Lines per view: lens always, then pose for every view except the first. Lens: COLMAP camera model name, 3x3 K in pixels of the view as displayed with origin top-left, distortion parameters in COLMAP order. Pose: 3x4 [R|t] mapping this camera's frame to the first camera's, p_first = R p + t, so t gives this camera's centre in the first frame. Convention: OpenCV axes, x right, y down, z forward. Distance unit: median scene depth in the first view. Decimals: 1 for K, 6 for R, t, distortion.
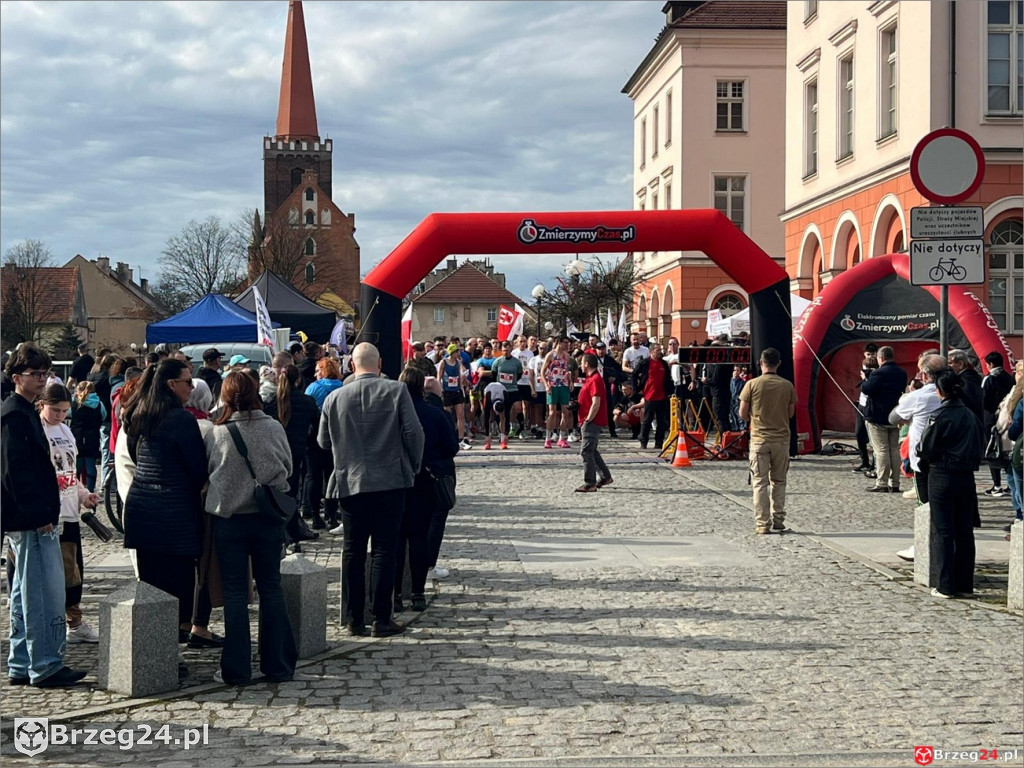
lens RADIAL K [[1603.3, 0, 512.0], [0, 1603.3, 384.0], [0, 0, 1]] dist [0.001932, -0.033800]
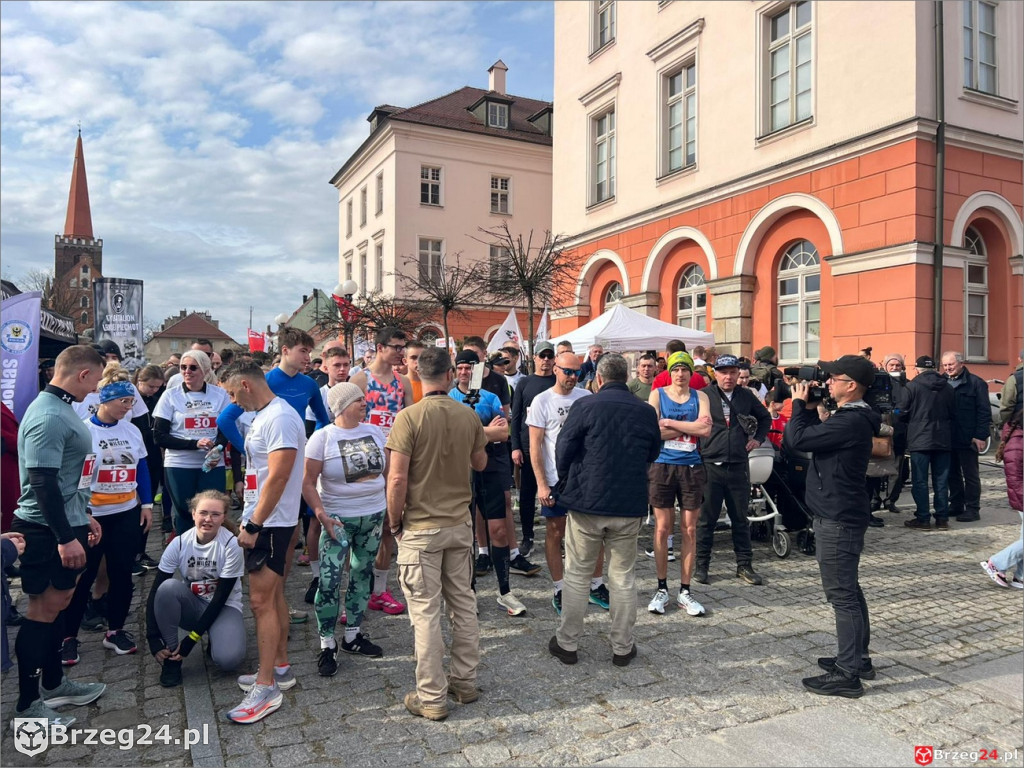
lens RADIAL K [[765.5, 0, 513.3], [0, 765.5, 374.2], [0, 0, 1]] dist [0.053020, -0.058962]
pose [[0.930286, 0.016313, 0.366471, -0.029130], [-0.010244, 0.999776, -0.018497, -0.007777], [-0.366691, 0.013453, 0.930245, 0.386206]]
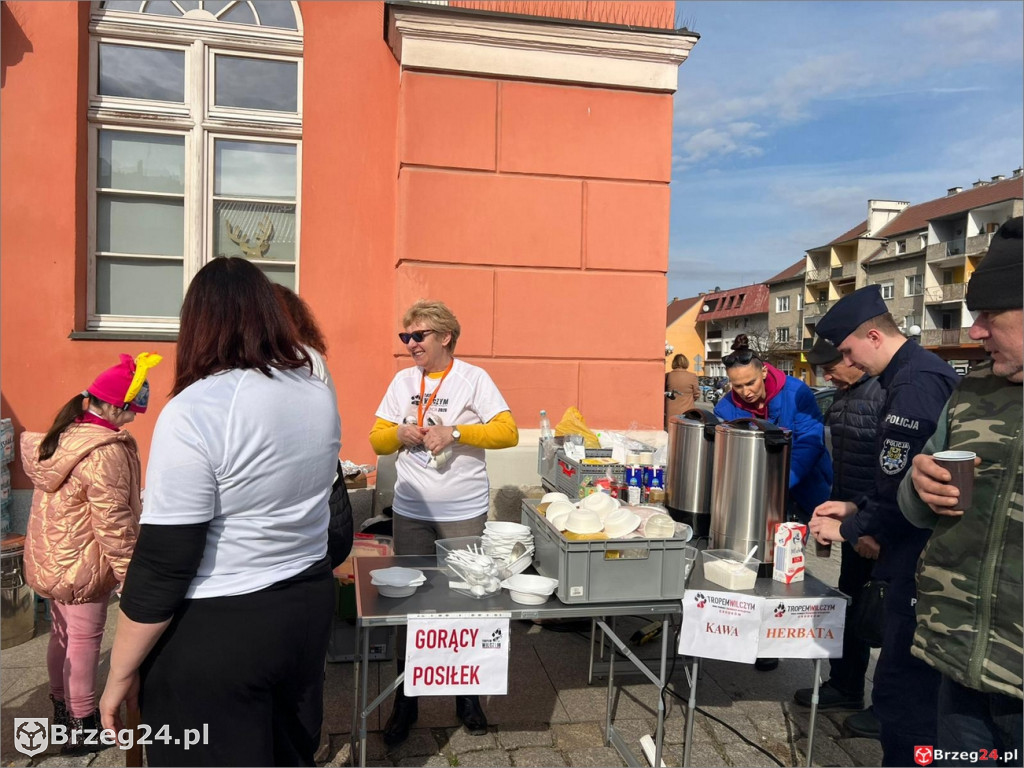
lens RADIAL K [[766.2, 0, 506.2], [0, 766.2, 375.6], [0, 0, 1]] dist [0.047593, -0.052292]
pose [[-0.113158, -0.017782, 0.993418, 0.065271], [-0.023500, 0.999608, 0.015216, -0.014136], [-0.993299, -0.021623, -0.113531, 0.556365]]
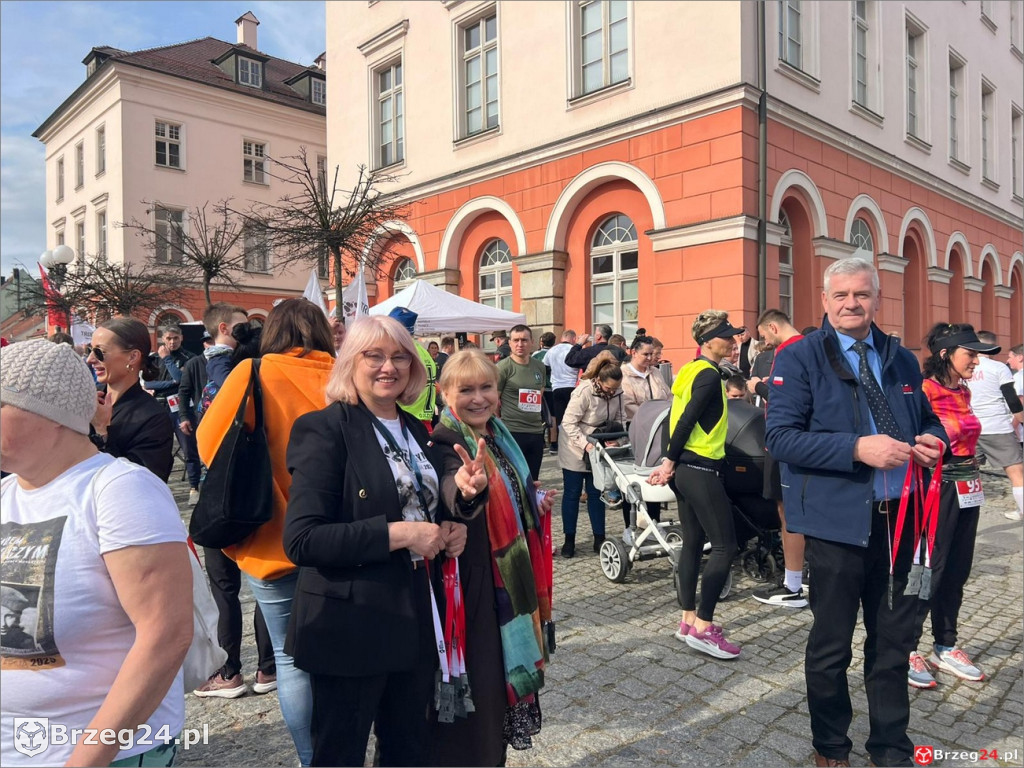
lens RADIAL K [[767.5, 0, 519.8], [0, 767.5, 379.2], [0, 0, 1]] dist [0.049302, -0.053176]
pose [[0.767436, -0.006467, 0.641093, -0.023547], [0.009330, 0.999956, -0.001080, -0.006883], [-0.641058, 0.006810, 0.767462, 0.422946]]
